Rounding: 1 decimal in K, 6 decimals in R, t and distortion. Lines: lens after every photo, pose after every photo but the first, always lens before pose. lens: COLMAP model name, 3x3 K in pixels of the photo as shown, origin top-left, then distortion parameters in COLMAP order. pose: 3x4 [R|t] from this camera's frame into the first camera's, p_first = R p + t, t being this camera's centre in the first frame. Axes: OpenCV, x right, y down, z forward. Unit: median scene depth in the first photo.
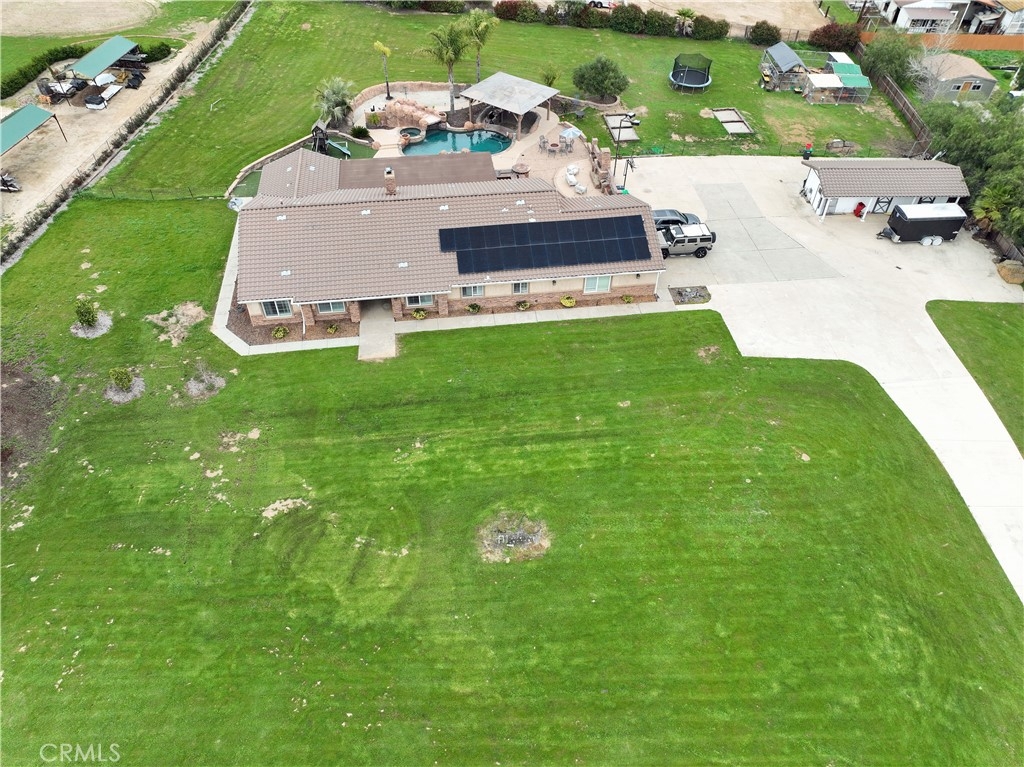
lens RADIAL K [[721.0, 0, 514.0], [0, 721.0, 385.4], [0, 0, 1]] dist [-0.001887, 0.018752]
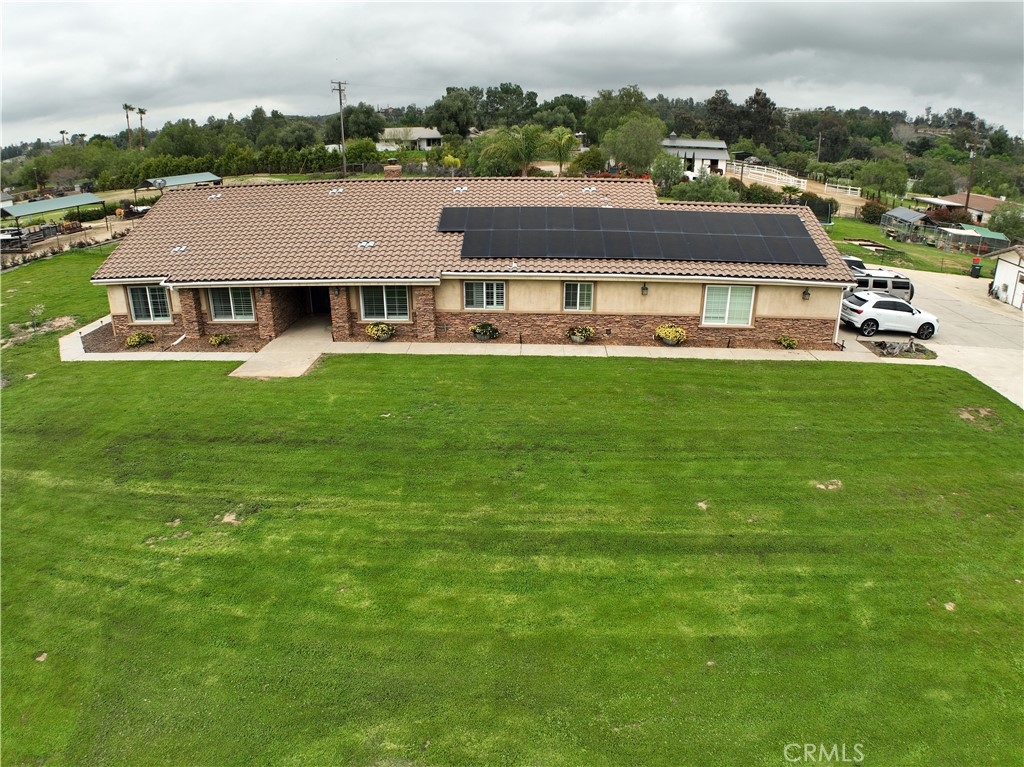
lens RADIAL K [[632.9, 0, 513.1], [0, 632.9, 382.5], [0, 0, 1]] dist [-0.163337, 0.001870]
pose [[0.985498, 0.052896, -0.161229, 0.045105], [-0.114473, 0.908629, -0.401607, 0.122258], [0.125254, 0.414240, 0.901508, 0.710980]]
